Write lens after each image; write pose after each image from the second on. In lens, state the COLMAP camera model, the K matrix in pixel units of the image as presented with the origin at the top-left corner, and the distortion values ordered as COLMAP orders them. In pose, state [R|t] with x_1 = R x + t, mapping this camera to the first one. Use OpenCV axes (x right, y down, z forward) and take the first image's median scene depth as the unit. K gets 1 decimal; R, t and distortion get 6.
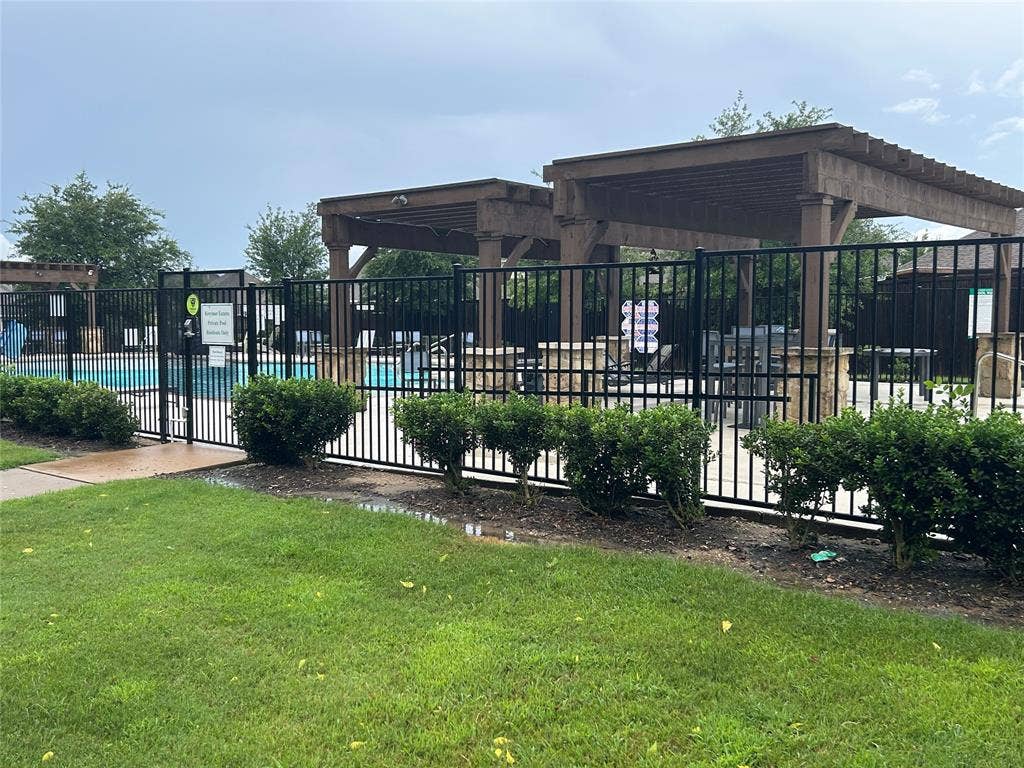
lens RADIAL K [[966.4, 0, 512.0], [0, 966.4, 384.0], [0, 0, 1]] dist [0.056038, -0.016289]
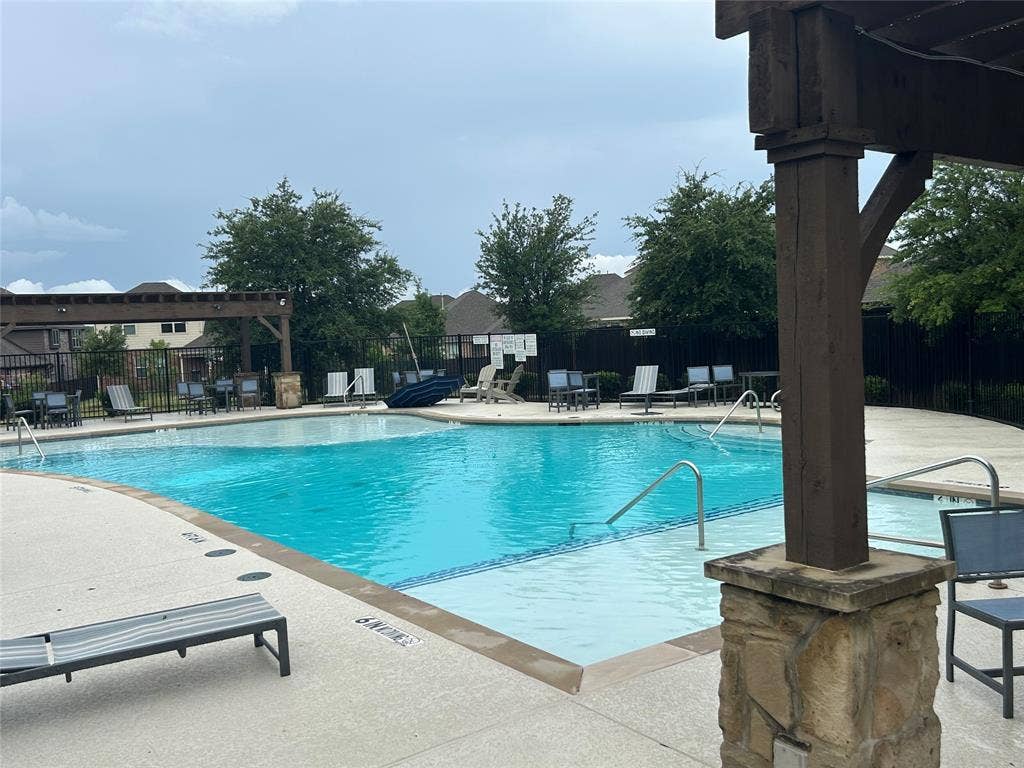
lens RADIAL K [[966.4, 0, 512.0], [0, 966.4, 384.0], [0, 0, 1]] dist [0.056038, -0.016289]
pose [[0.971076, -0.026291, -0.237319, -0.067802], [0.022982, 0.999596, -0.016701, -0.028506], [0.237662, 0.010764, 0.971288, 0.262954]]
